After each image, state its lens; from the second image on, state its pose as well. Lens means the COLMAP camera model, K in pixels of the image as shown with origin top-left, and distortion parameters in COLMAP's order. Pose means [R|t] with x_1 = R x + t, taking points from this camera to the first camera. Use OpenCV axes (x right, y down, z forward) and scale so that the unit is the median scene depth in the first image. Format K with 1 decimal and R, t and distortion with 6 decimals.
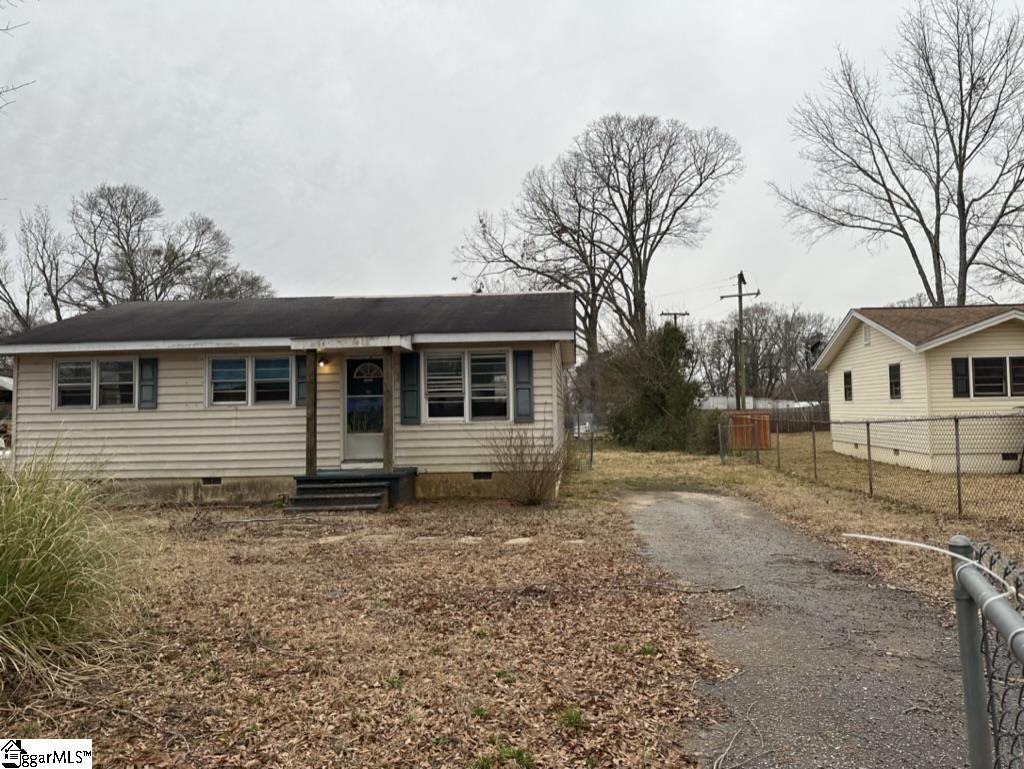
lens RADIAL K [[709.7, 0, 516.1], [0, 709.7, 385.8], [0, 0, 1]] dist [0.092411, -0.099431]
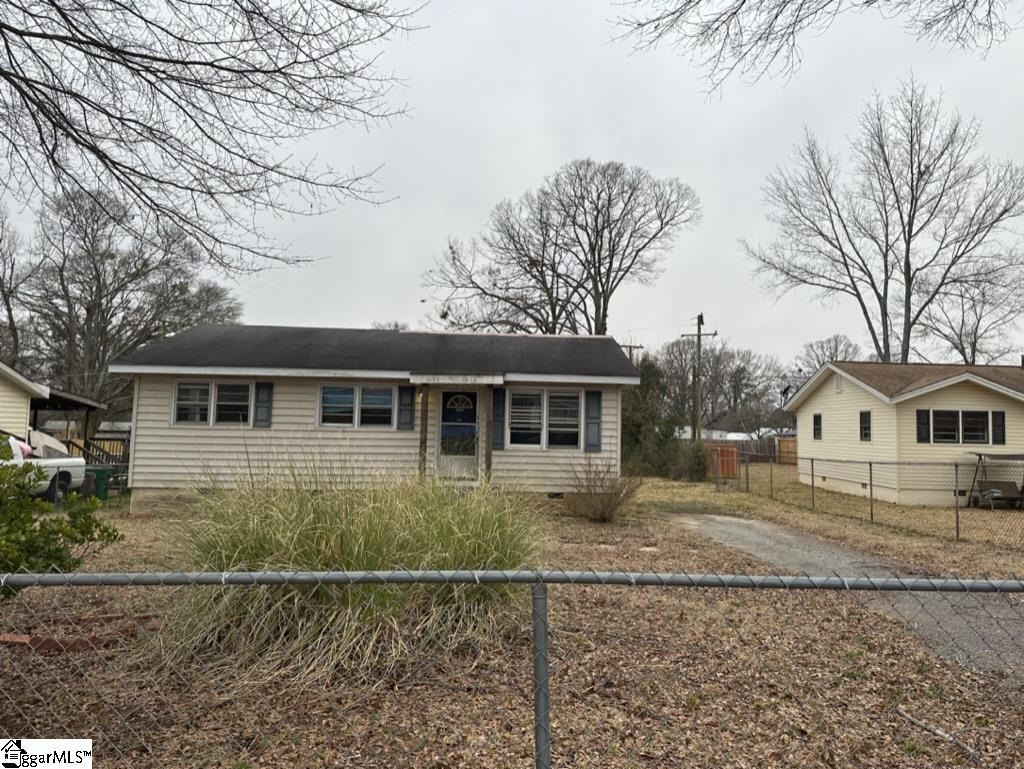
lens RADIAL K [[708.7, 0, 513.4], [0, 708.7, 380.6], [0, 0, 1]] dist [0.133879, -0.190443]
pose [[0.994079, 0.046591, 0.098168, -0.122001], [-0.043254, 0.998421, -0.035850, -0.009343], [-0.099683, 0.031391, 0.994524, -0.087488]]
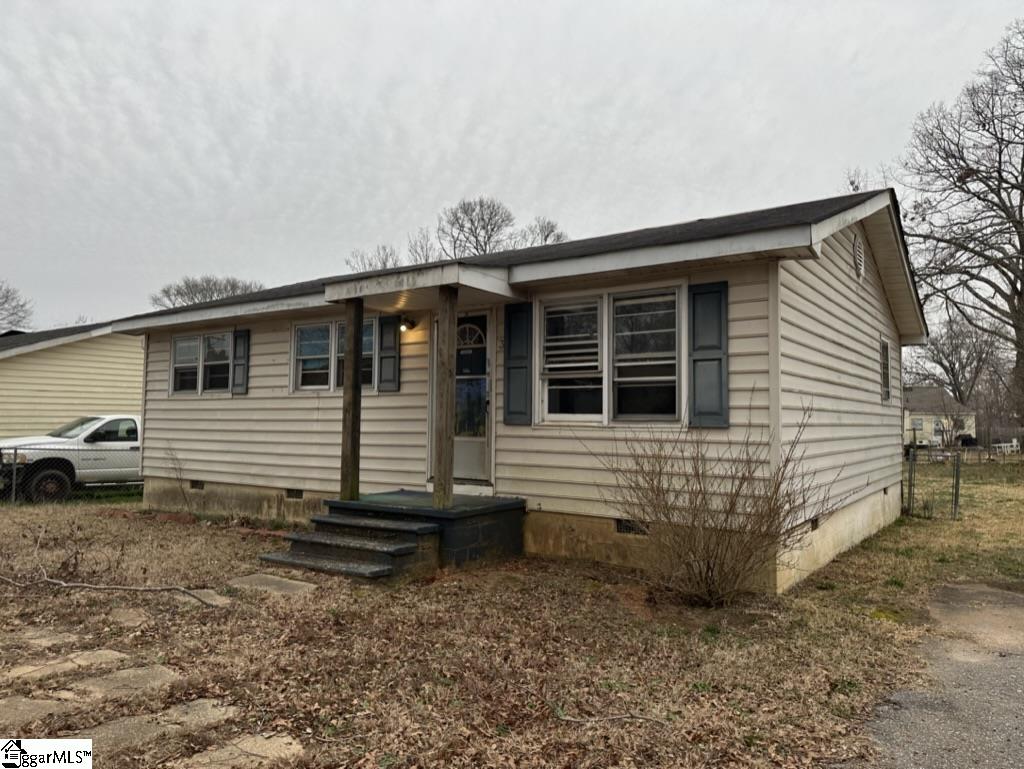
lens RADIAL K [[709.7, 0, 516.1], [0, 709.7, 385.8], [0, 0, 1]] dist [0.092411, -0.099431]
pose [[0.866430, 0.002964, -0.499290, 0.072152], [-0.007029, 0.999956, -0.006262, 0.013200], [0.499249, 0.008936, 0.866413, 0.250953]]
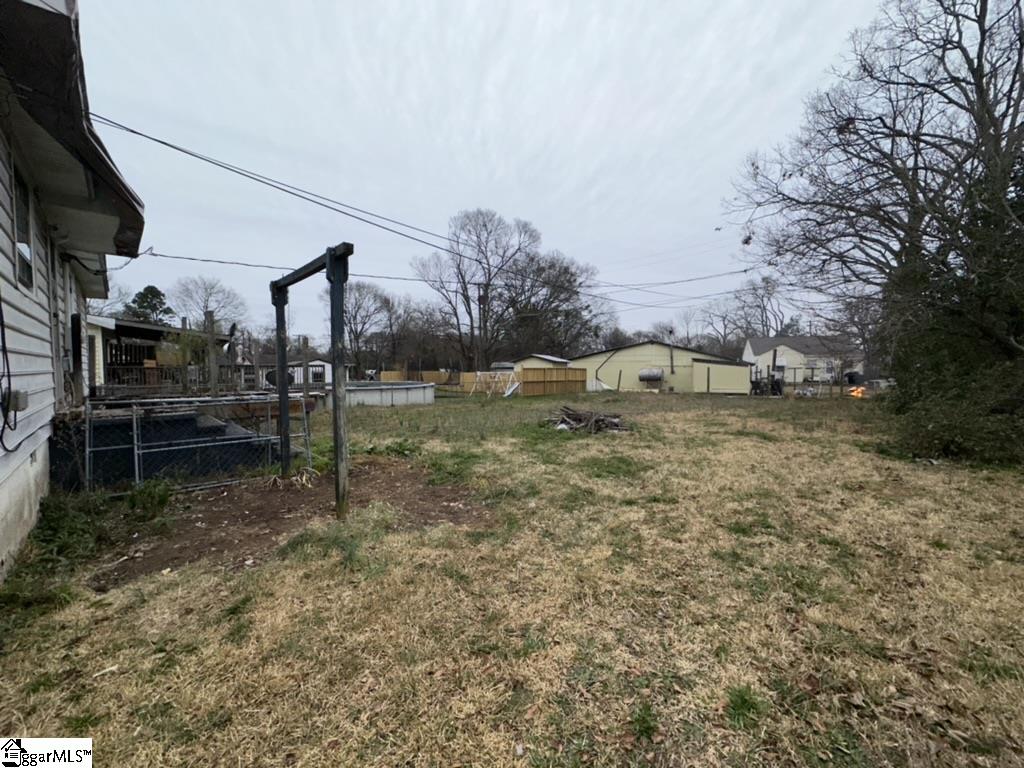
lens RADIAL K [[411.9, 0, 512.0], [0, 411.9, 384.0], [0, 0, 1]] dist [0.001250, 0.000543]
pose [[0.763034, 0.043656, -0.644883, 0.177317], [0.014777, 0.996278, 0.084928, 0.031777], [0.646190, -0.074332, 0.759548, 0.815995]]
